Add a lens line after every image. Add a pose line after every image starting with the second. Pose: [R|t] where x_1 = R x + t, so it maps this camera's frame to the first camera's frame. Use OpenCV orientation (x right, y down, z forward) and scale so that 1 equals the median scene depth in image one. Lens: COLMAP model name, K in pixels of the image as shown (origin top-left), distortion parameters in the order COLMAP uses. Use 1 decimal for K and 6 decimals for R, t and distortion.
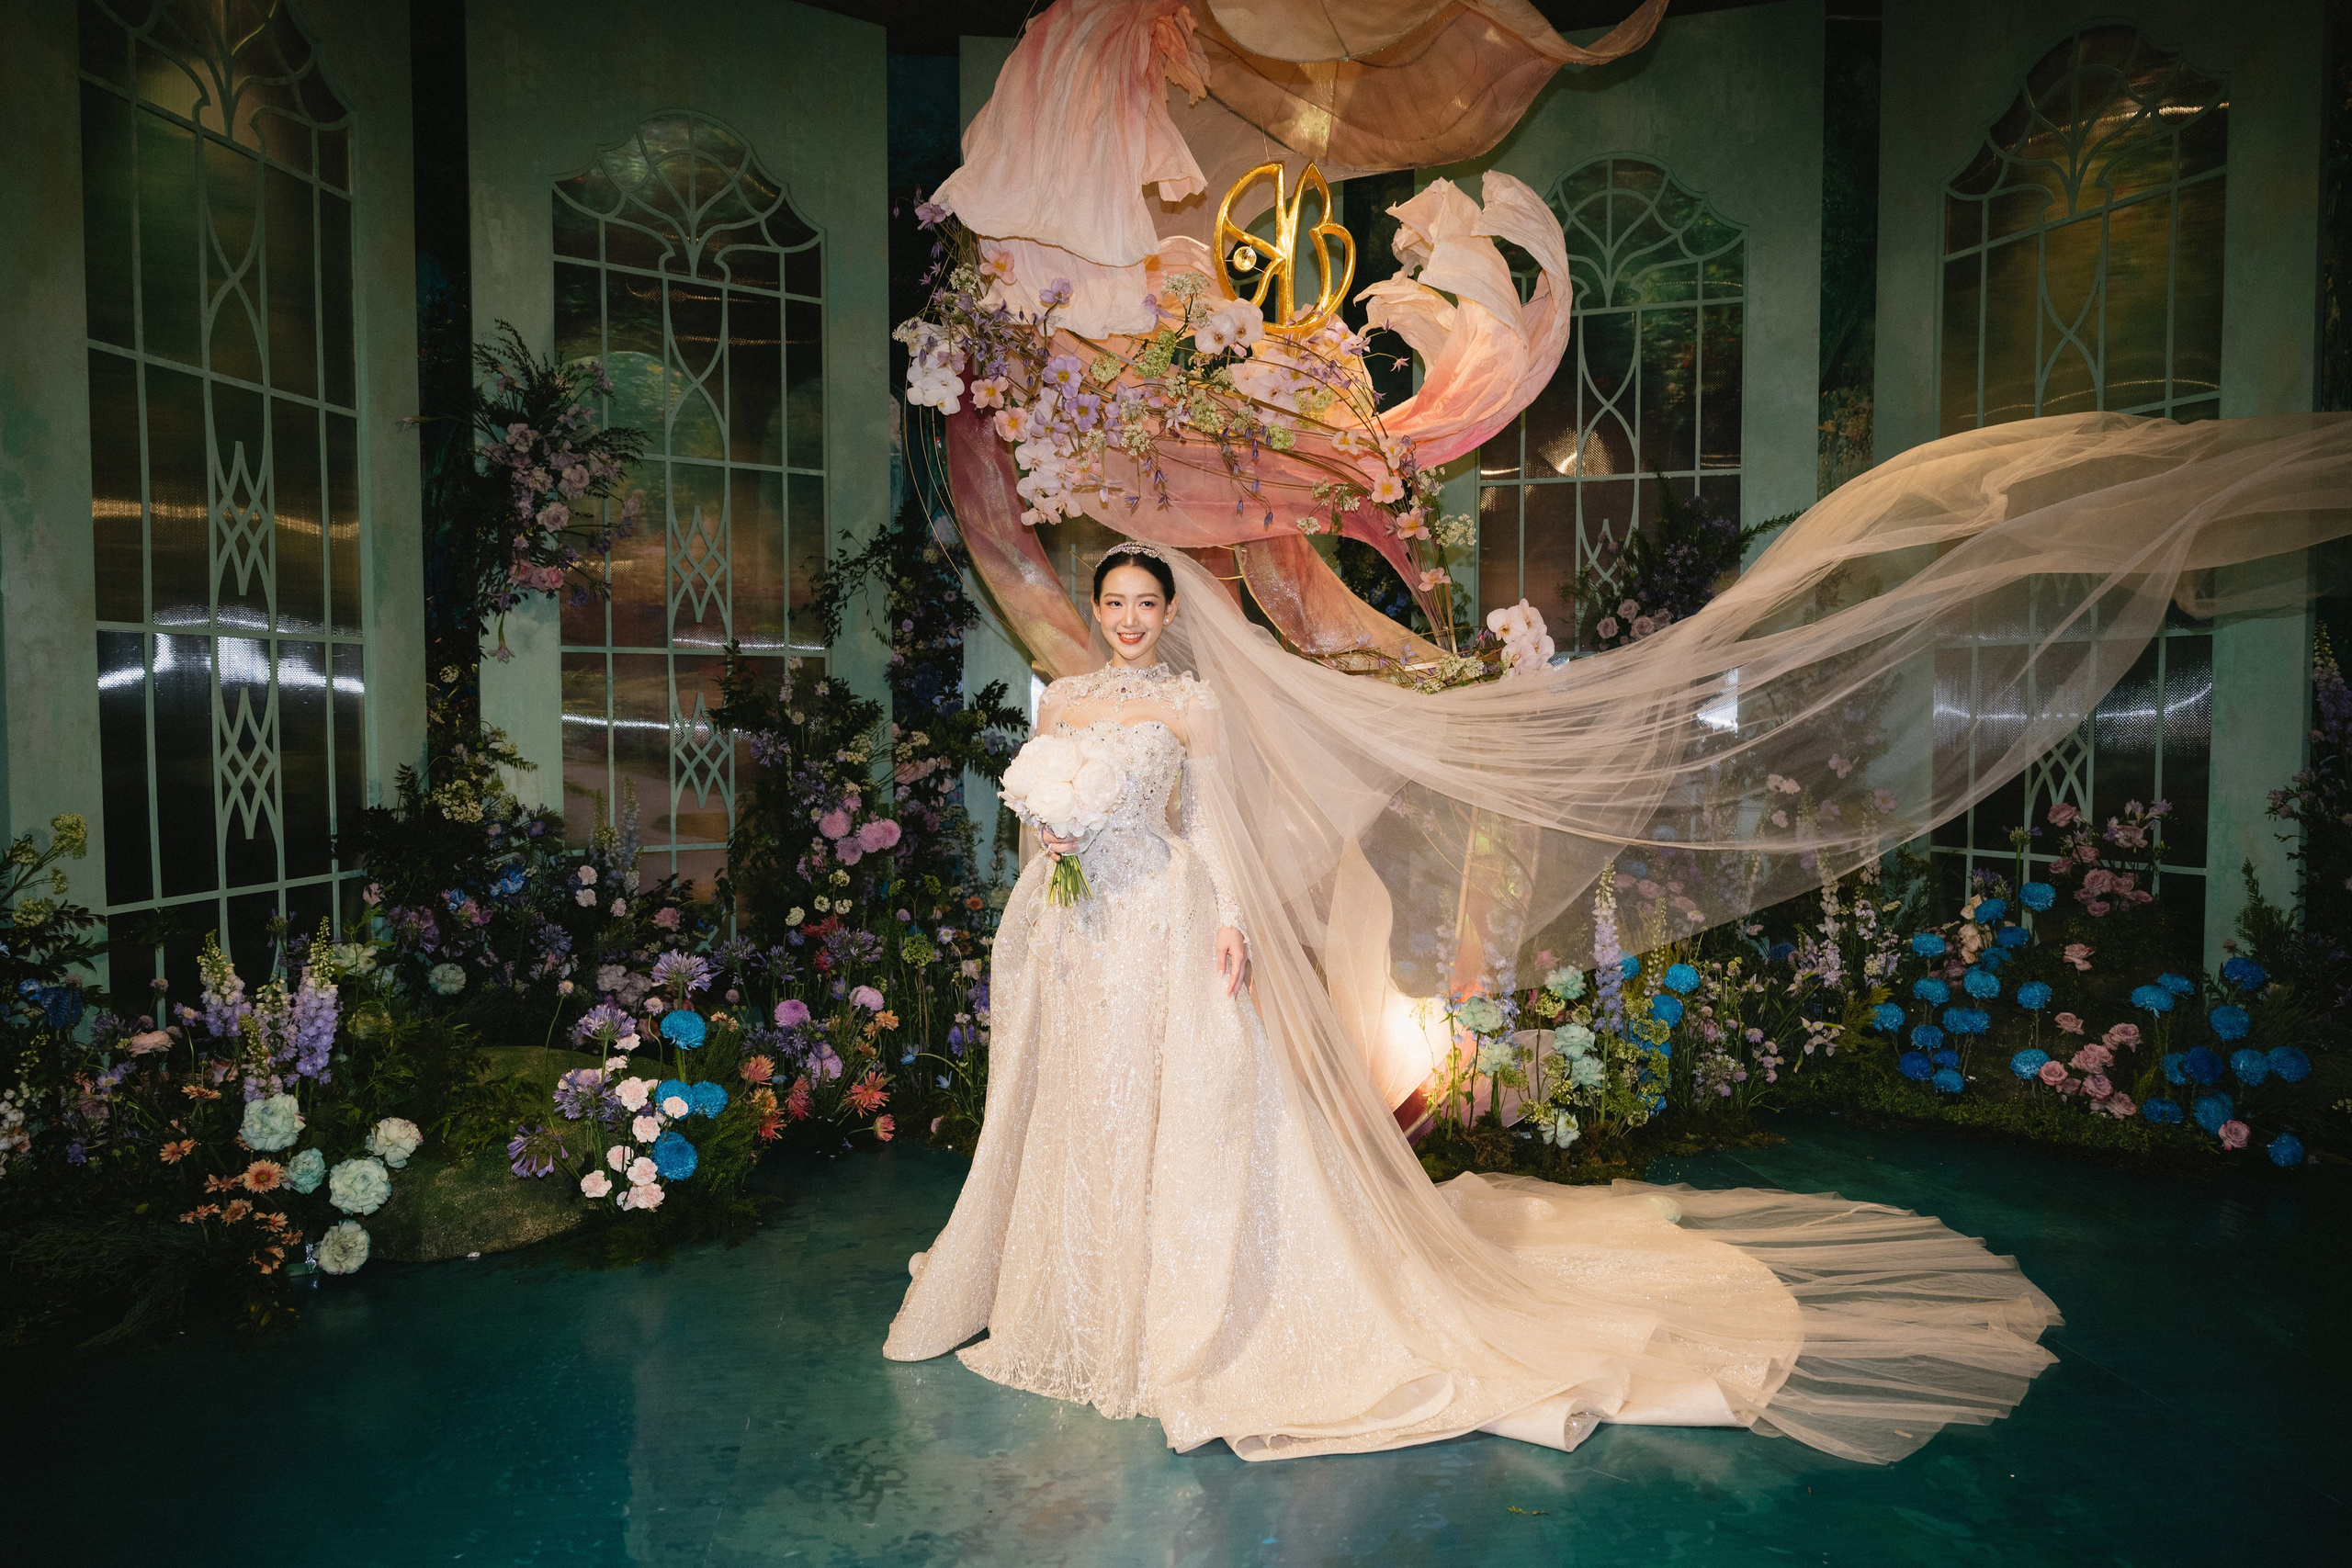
lens RADIAL K [[1601.1, 0, 1176.0], [0, 1601.1, 784.0], [0, 0, 1]] dist [0.000015, 0.004022]
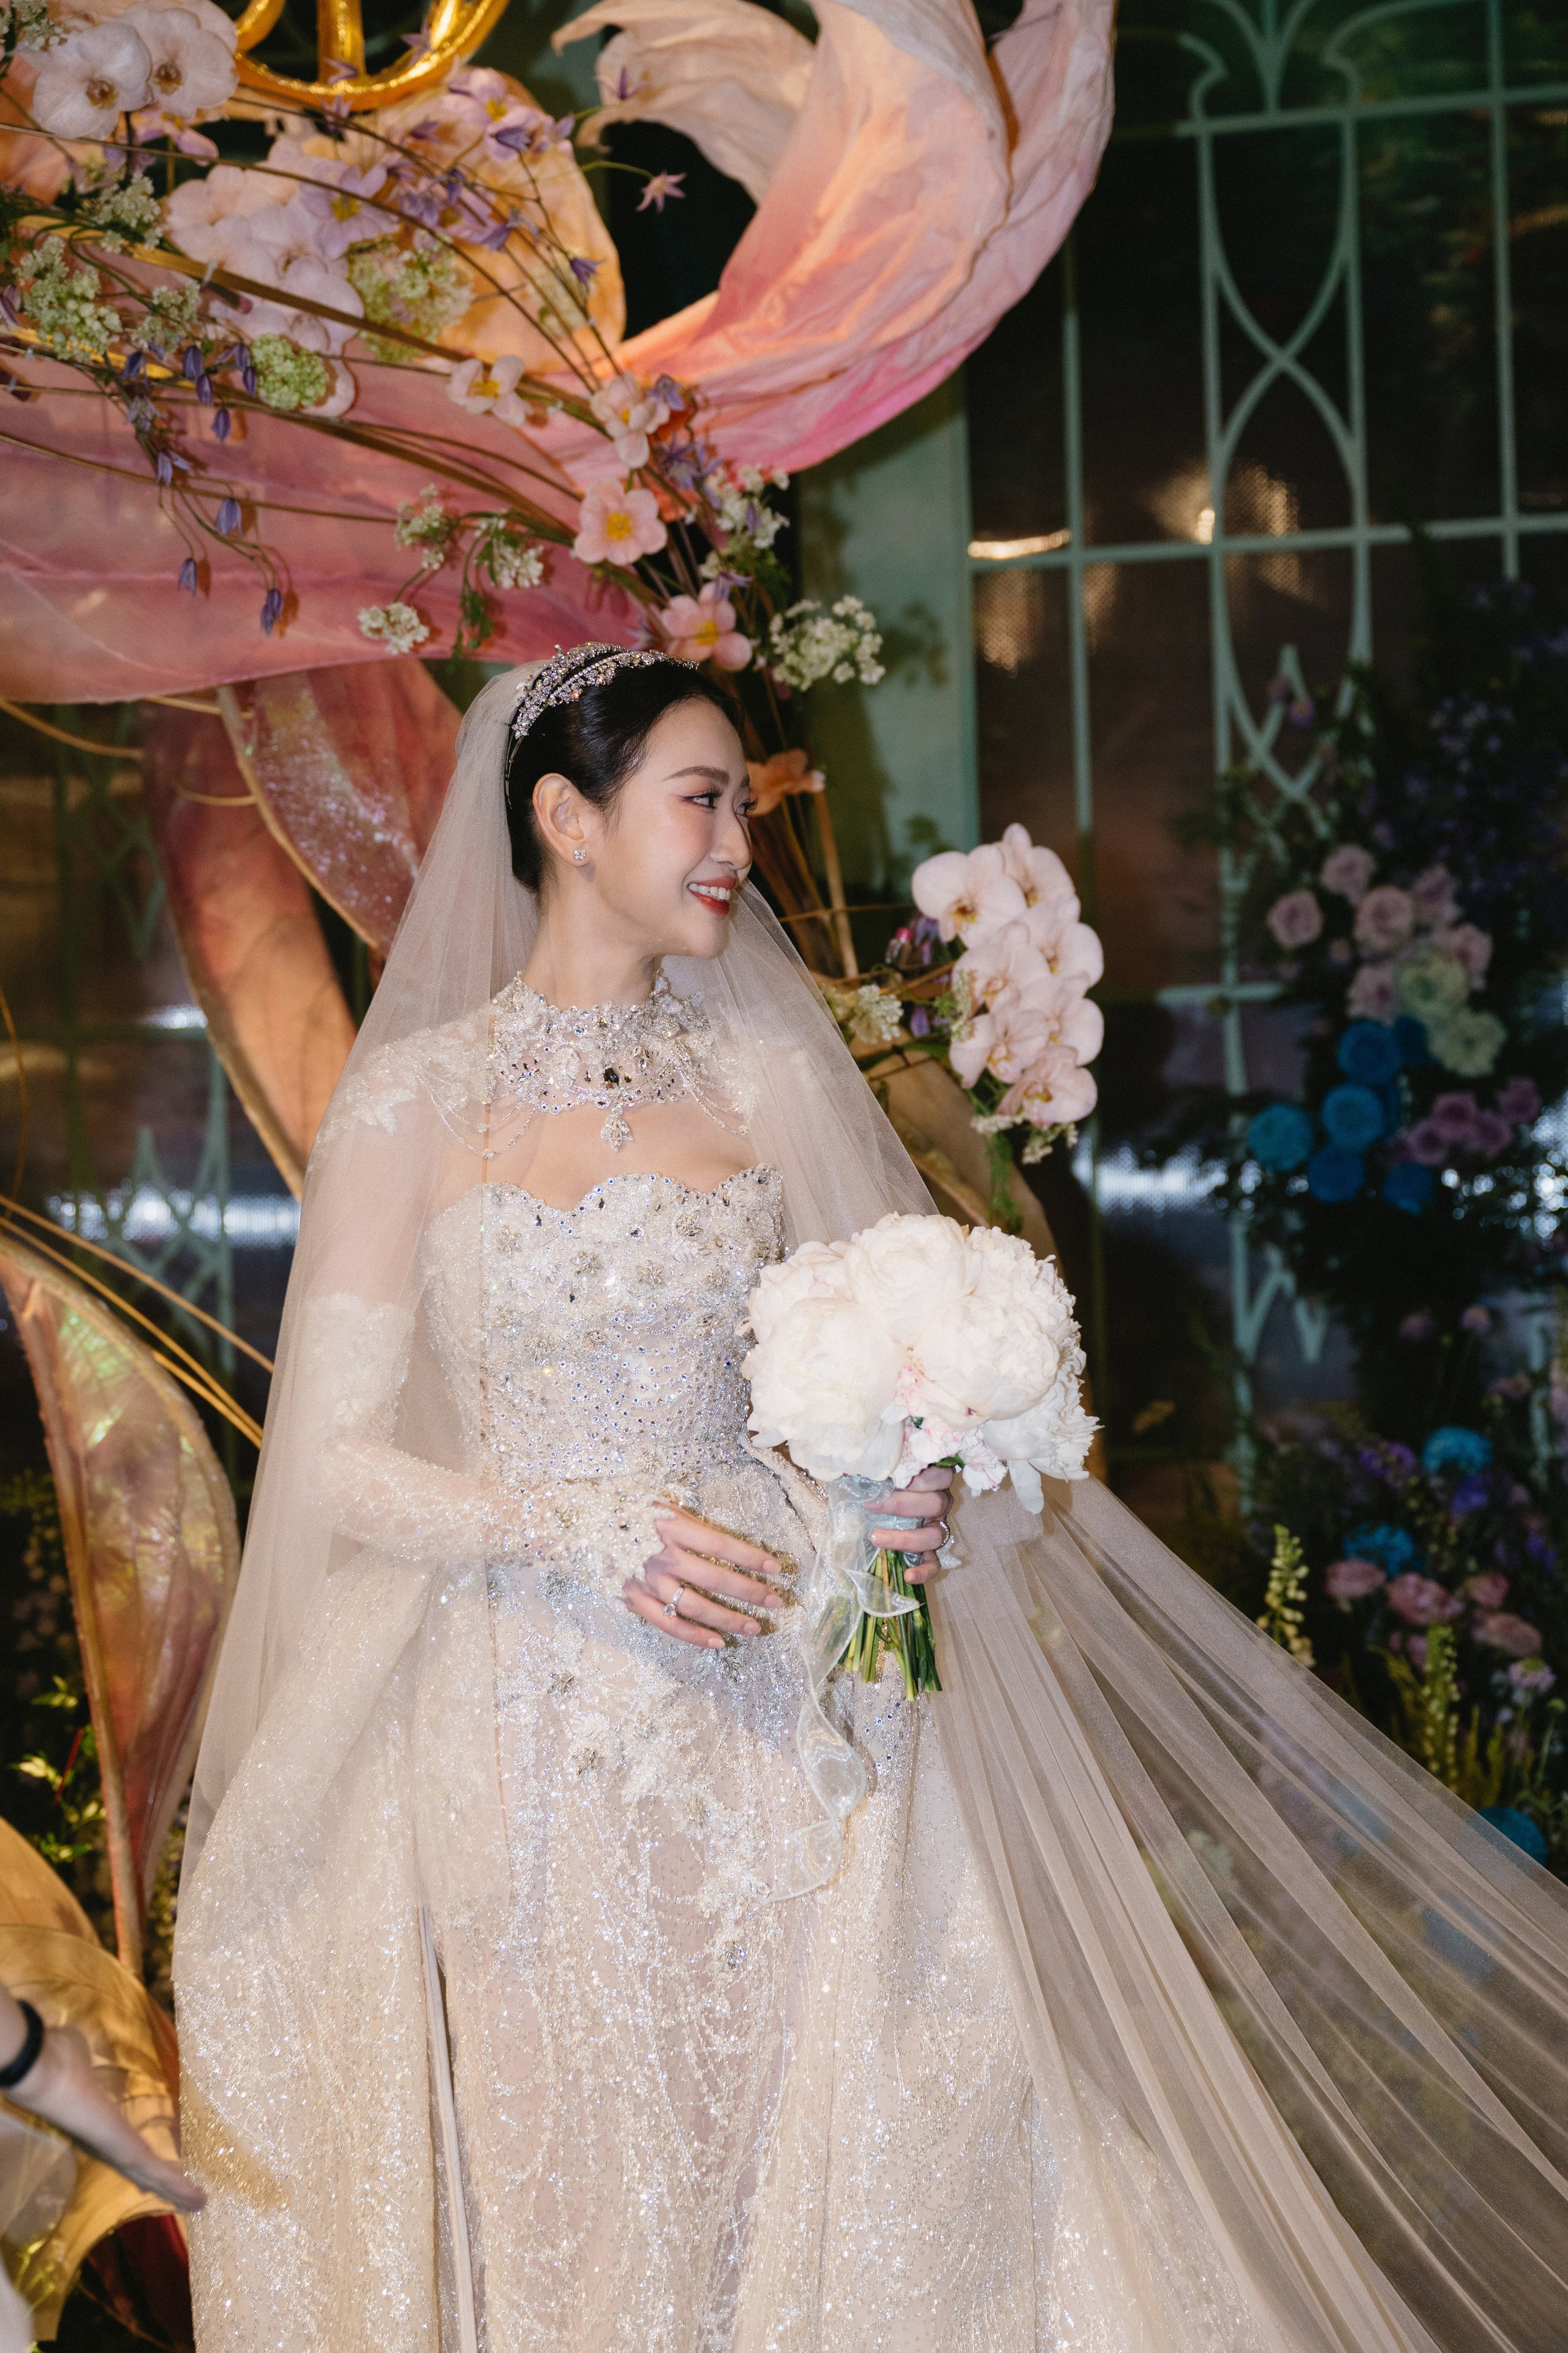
lens RADIAL K [[3768.2, 0, 783.7], [0, 3768.2, 1193.3], [0, 0, 1]] dist [0.020313, -0.125290]
pose [[0.994069, -0.032972, 0.103633, 0.065266], [0.036999, 0.998624, -0.037171, -0.002861], [-0.102265, 0.040785, 0.993921, 0.144010]]
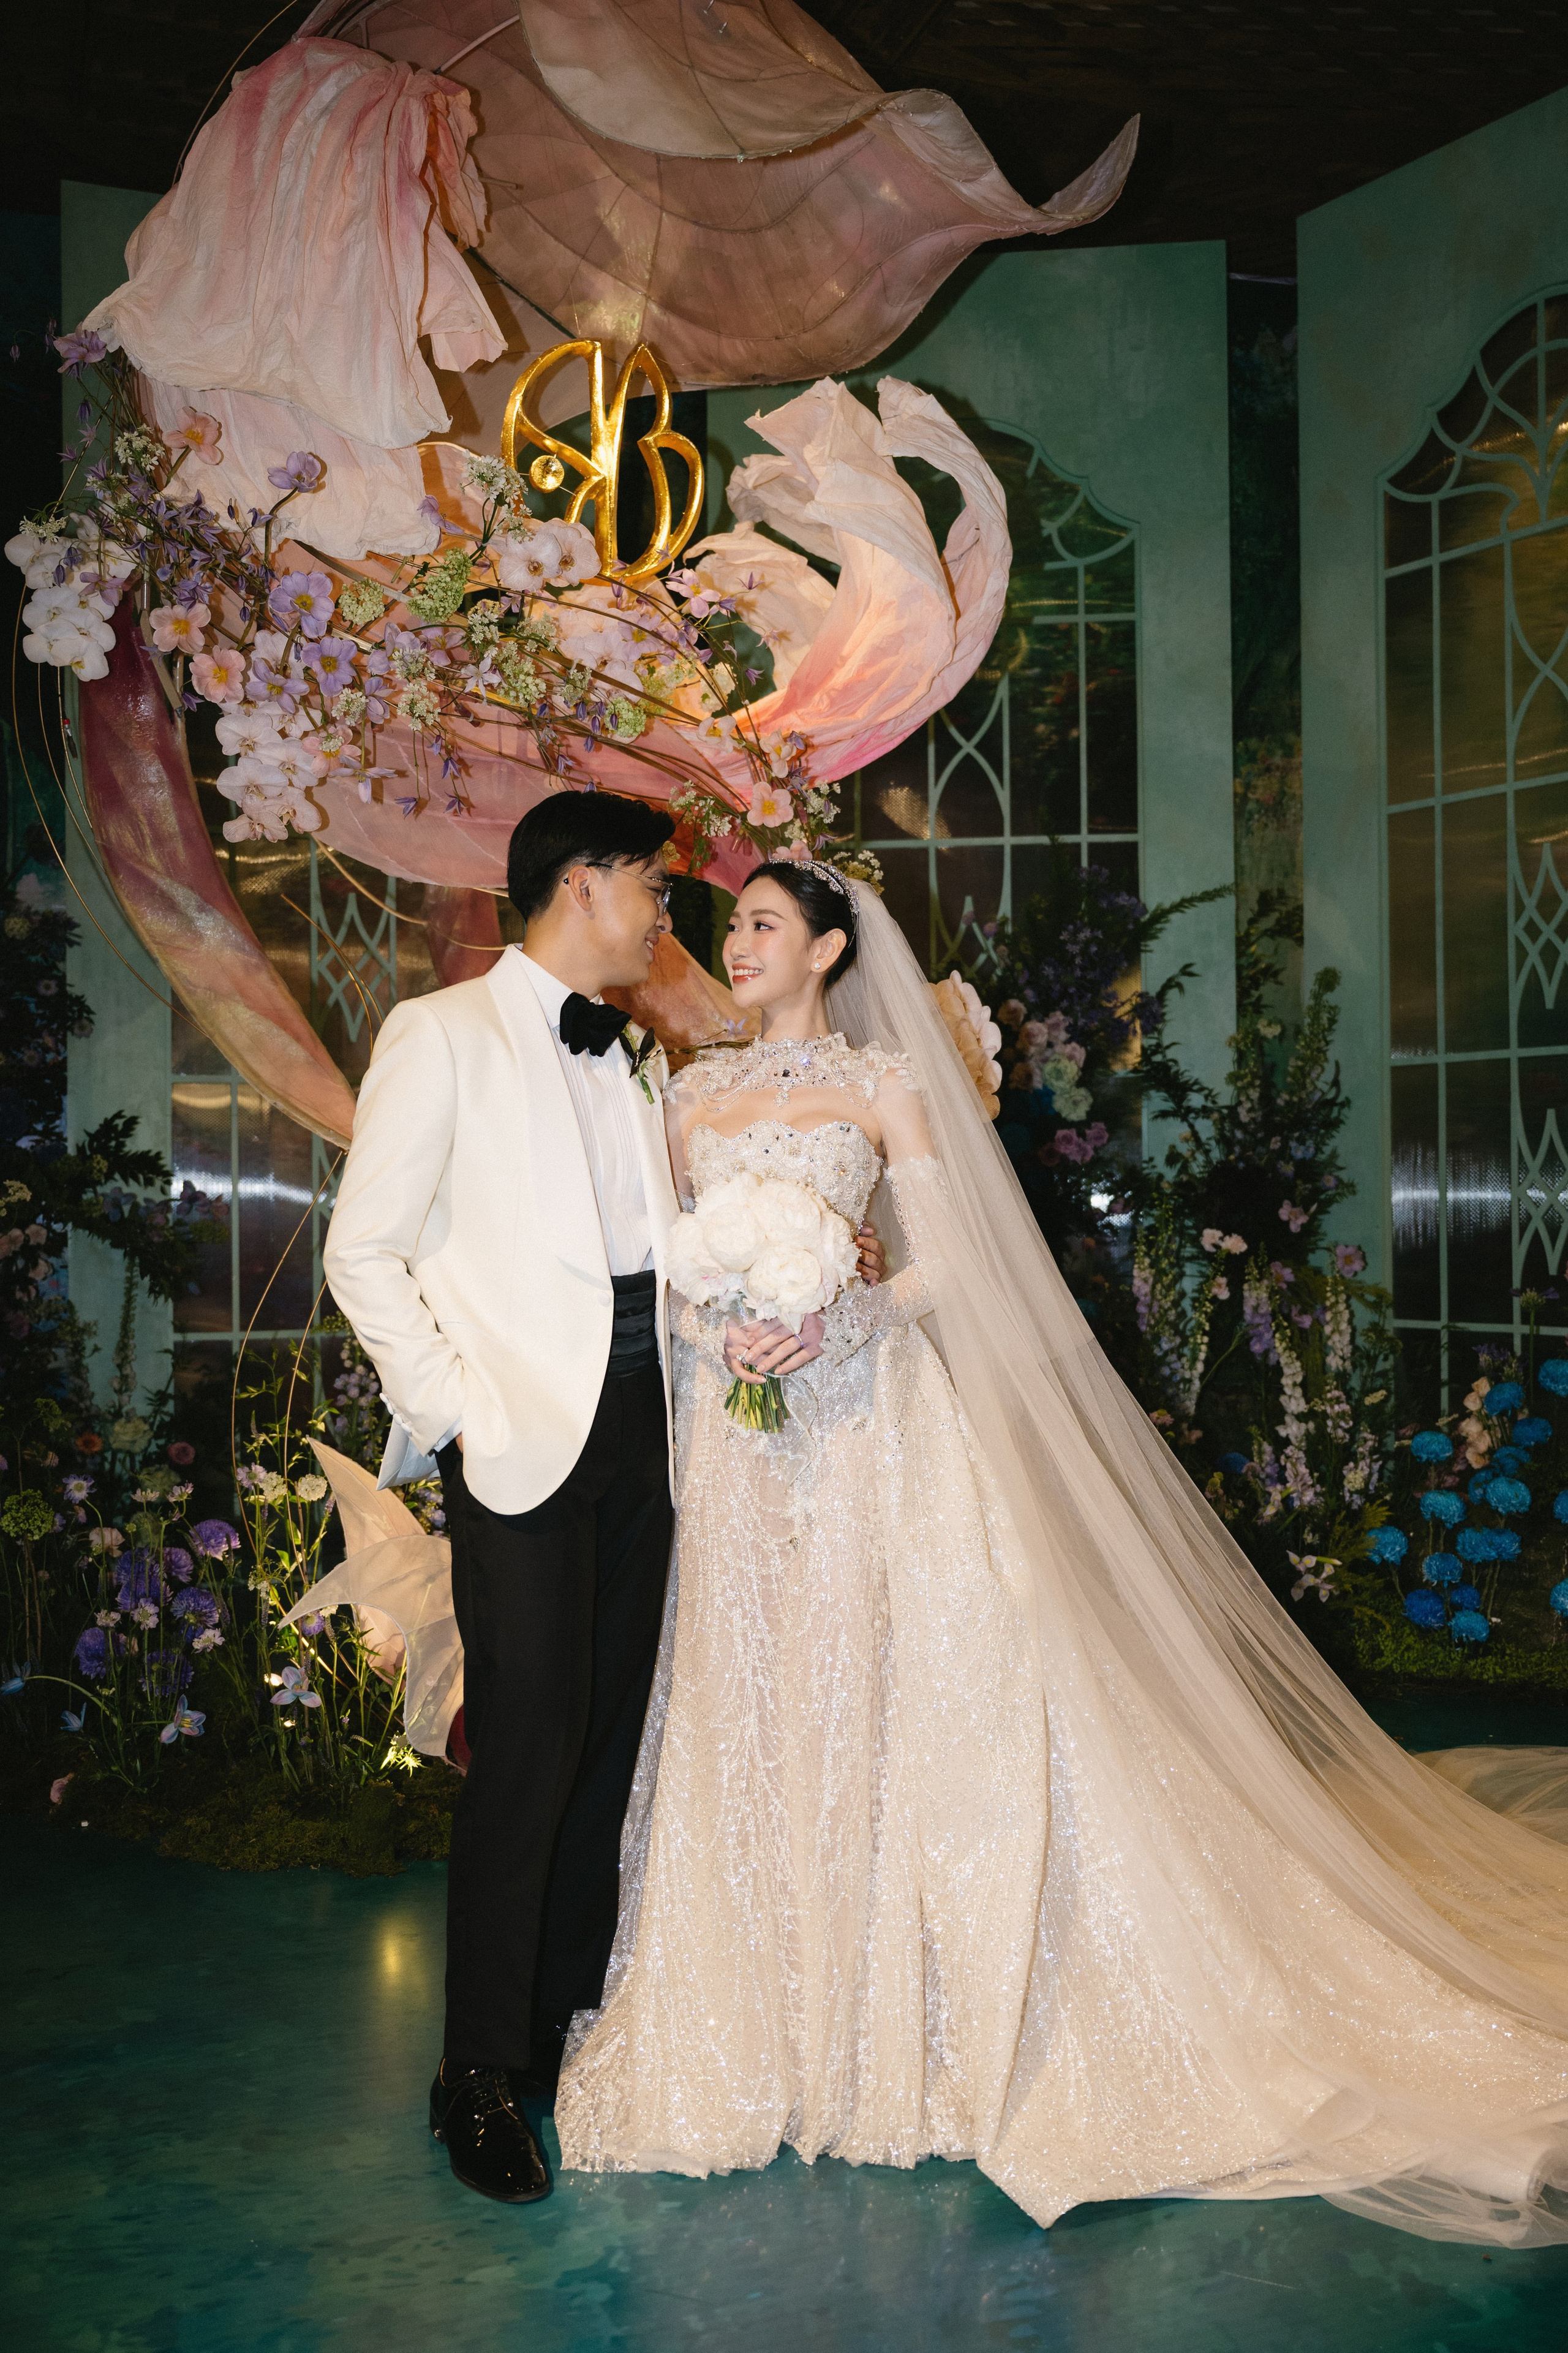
lens RADIAL K [[2065.0, 0, 788.4], [0, 2065.0, 1167.2], [0, 0, 1]] dist [-0.001925, -0.002440]
pose [[0.972442, -0.007463, 0.233024, -0.058327], [0.020080, 0.998455, -0.051815, 0.014108], [-0.232277, 0.055066, 0.971090, 0.123135]]
